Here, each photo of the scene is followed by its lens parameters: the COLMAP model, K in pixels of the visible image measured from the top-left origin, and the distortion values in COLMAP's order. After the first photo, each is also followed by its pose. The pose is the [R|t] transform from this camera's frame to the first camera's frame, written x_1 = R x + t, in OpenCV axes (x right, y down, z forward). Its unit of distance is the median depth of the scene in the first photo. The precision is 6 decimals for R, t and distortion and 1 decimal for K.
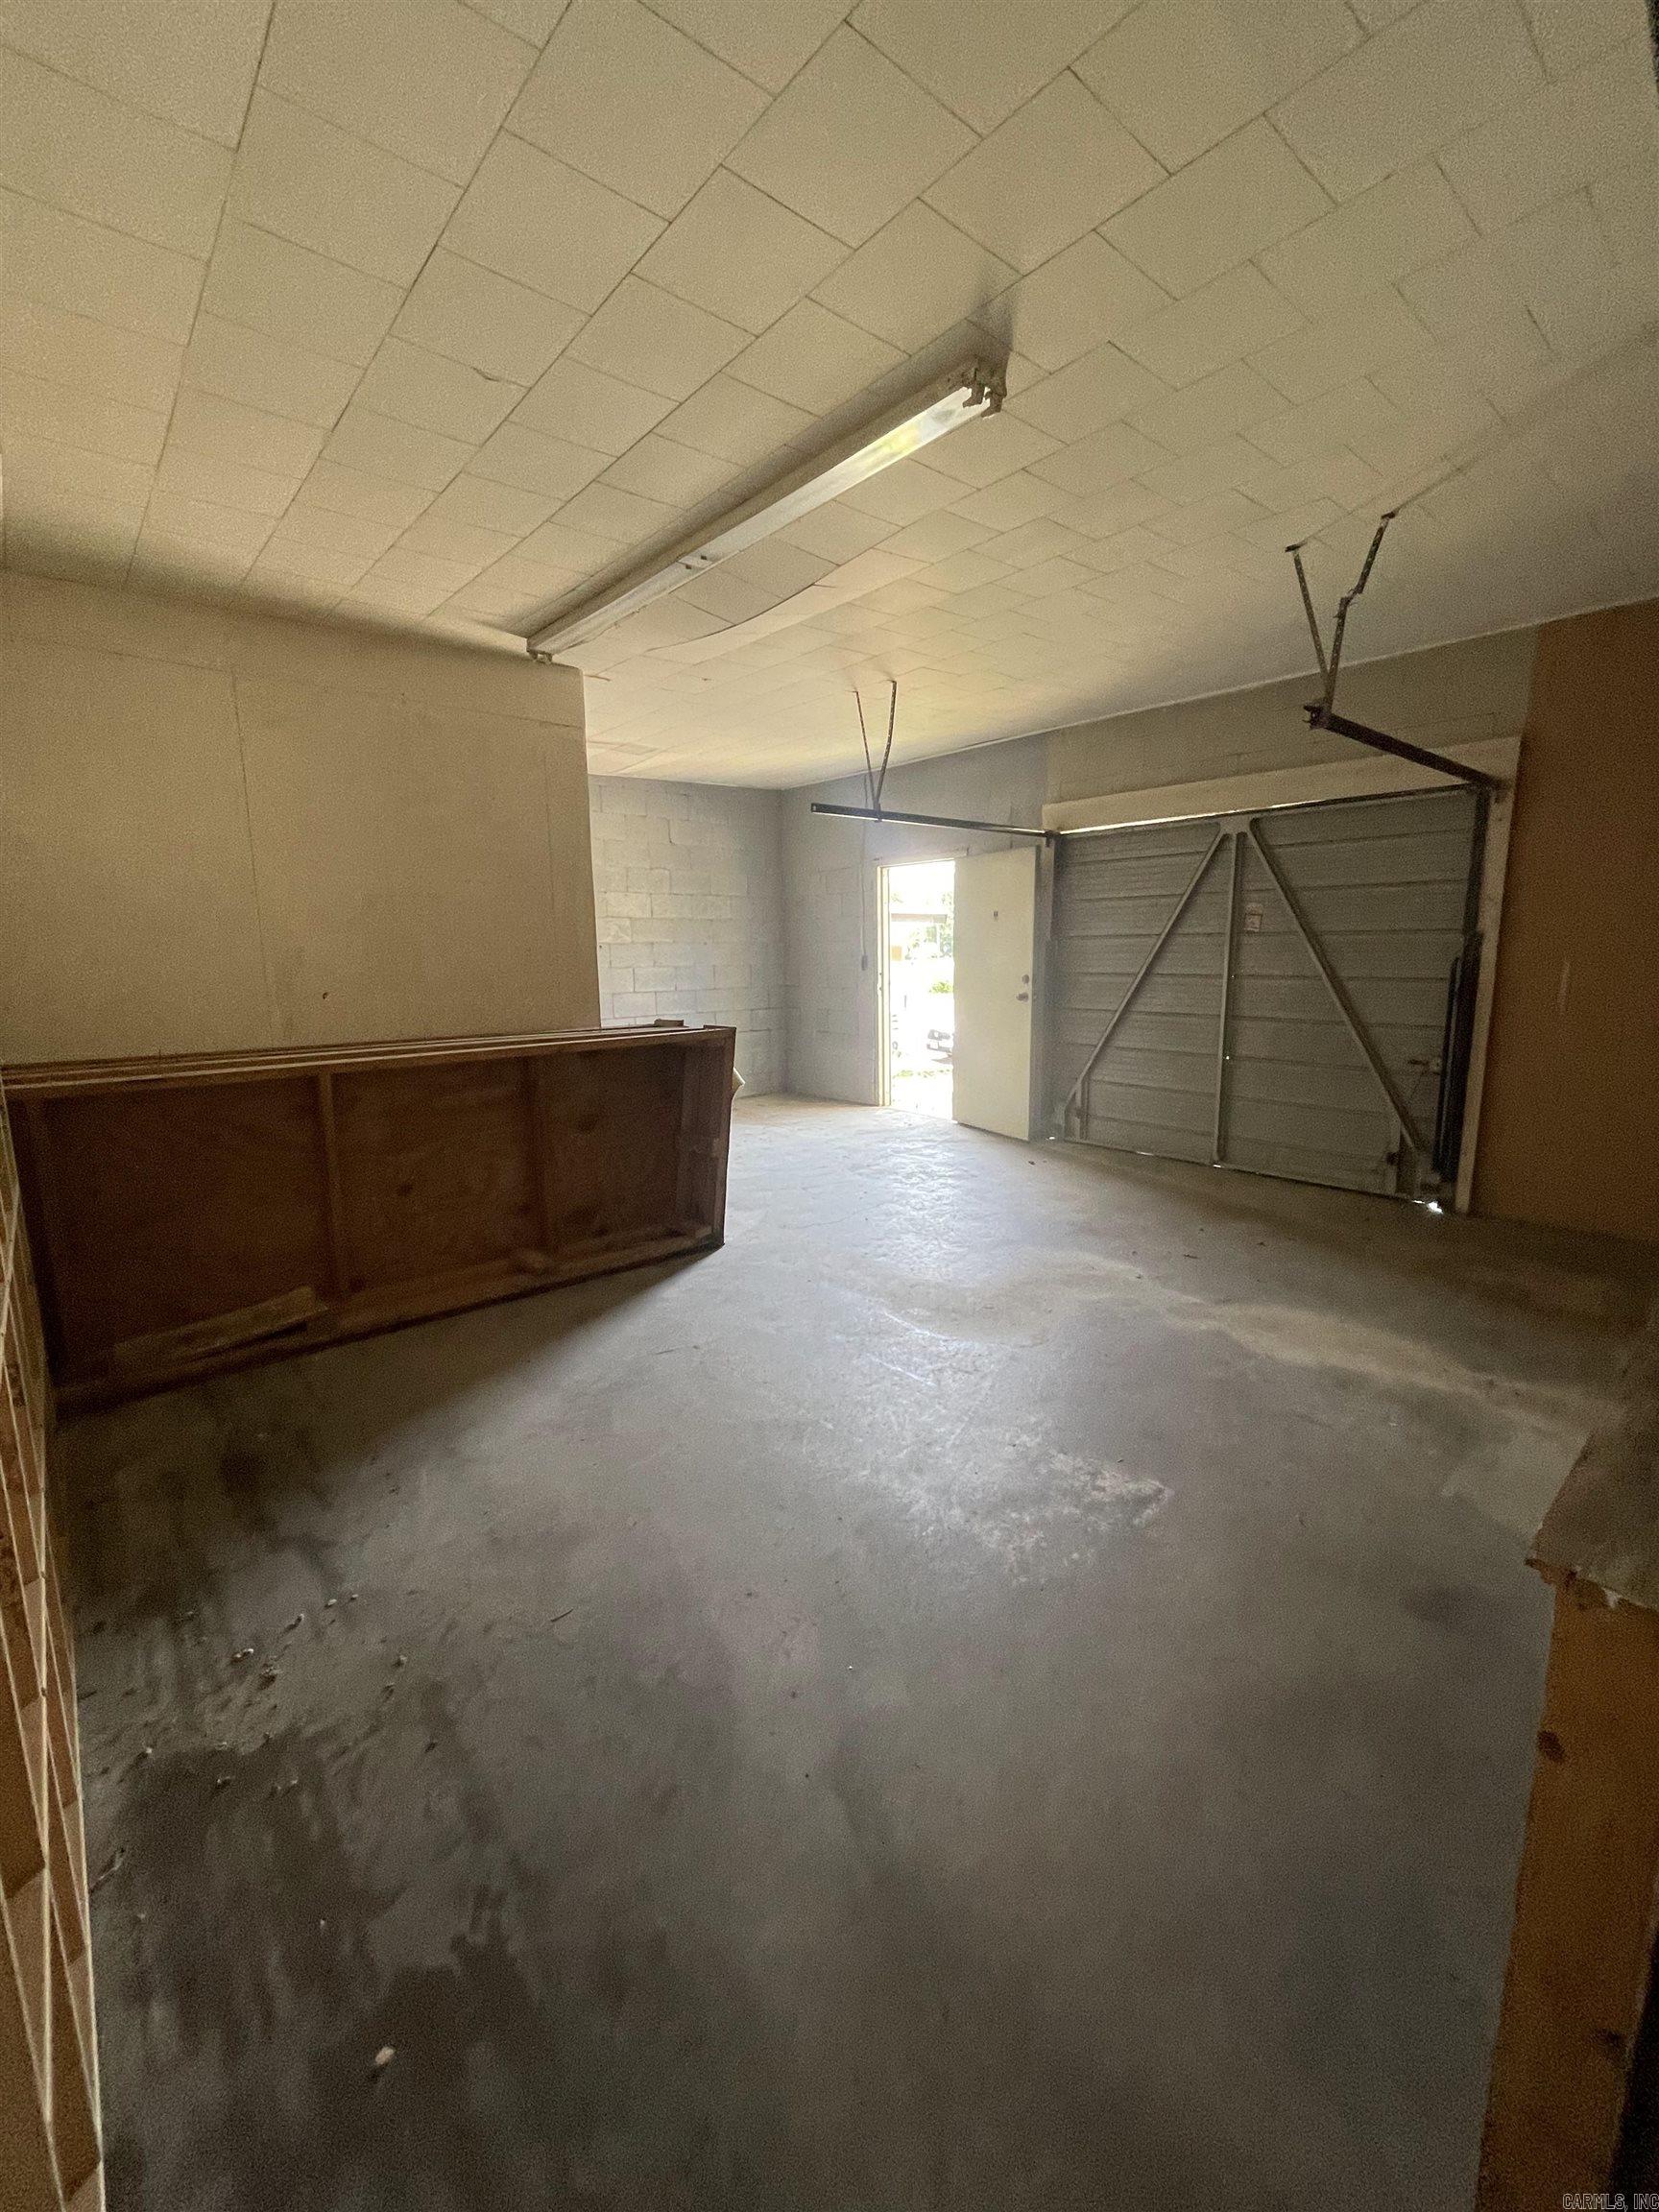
lens RADIAL K [[898.6, 0, 831.4], [0, 898.6, 1103.2], [0, 0, 1]] dist [-0.001982, 0.000751]
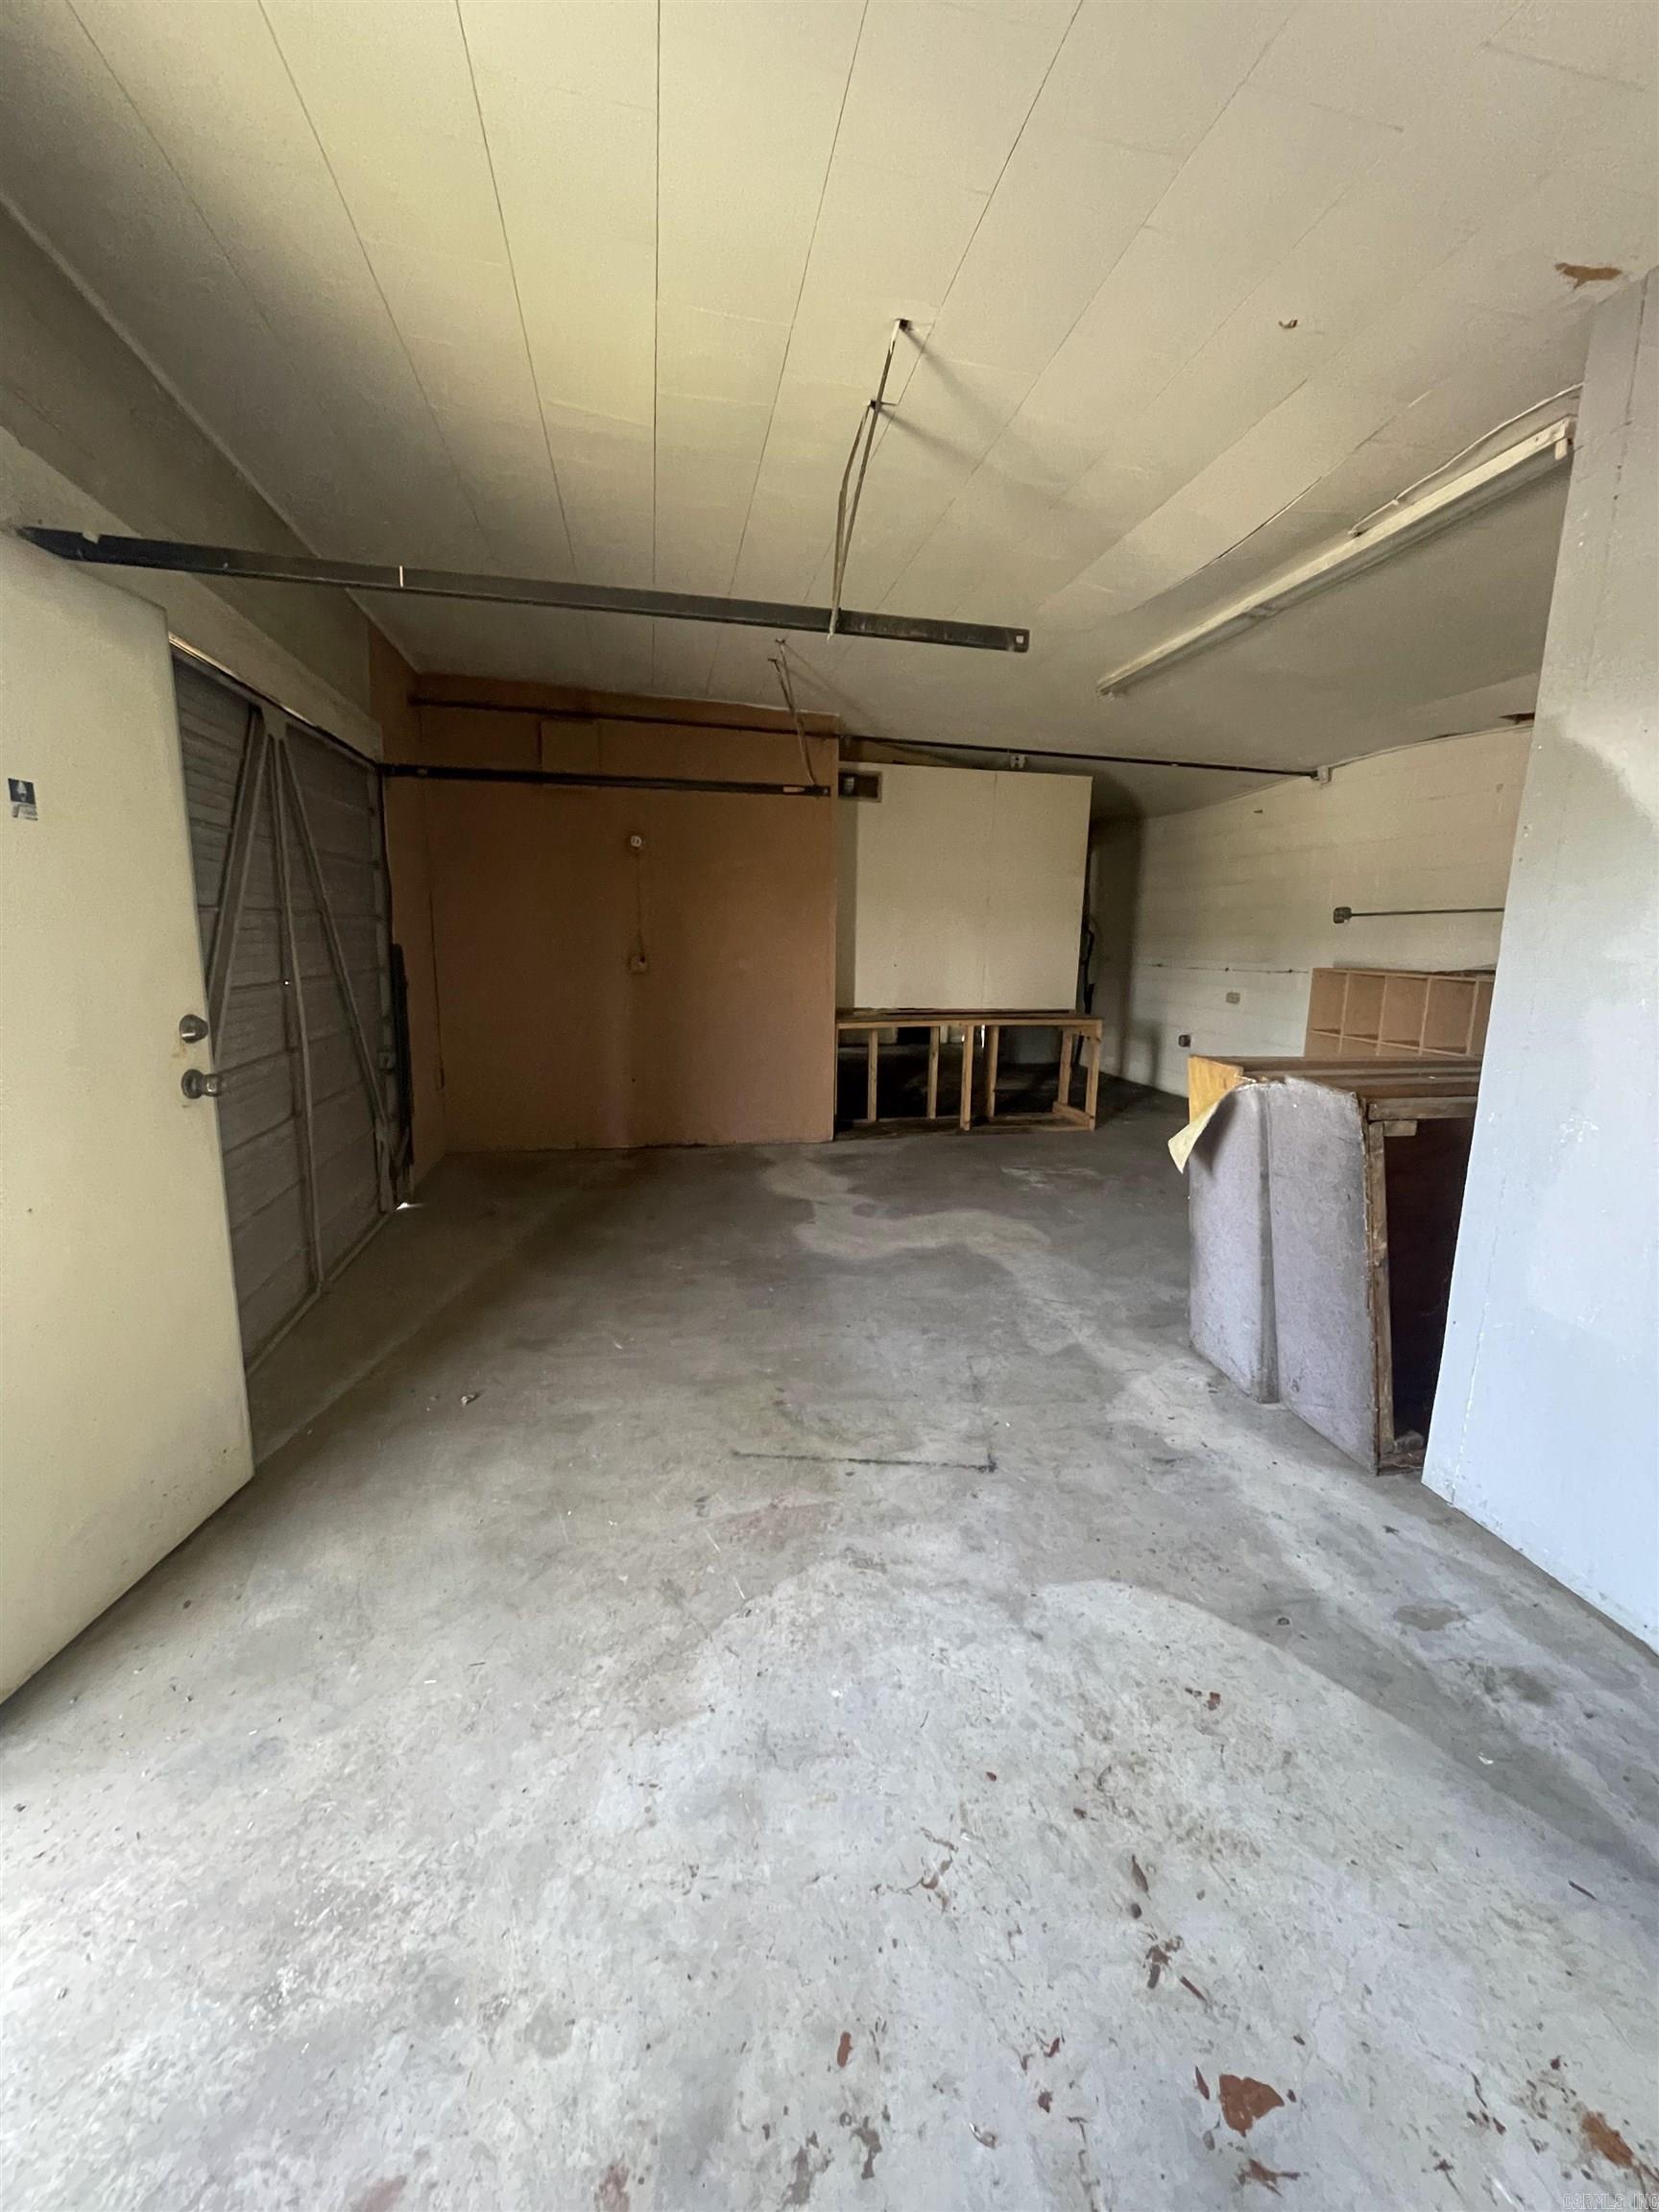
lens RADIAL K [[898.6, 0, 831.9], [0, 898.6, 1095.7], [0, 0, 1]] dist [-0.001982, 0.000751]
pose [[-0.872836, -0.095752, 0.478528, -0.175287], [0.069397, 0.946244, 0.315920, -0.270638], [-0.483054, 0.308955, -0.819271, 1.572264]]
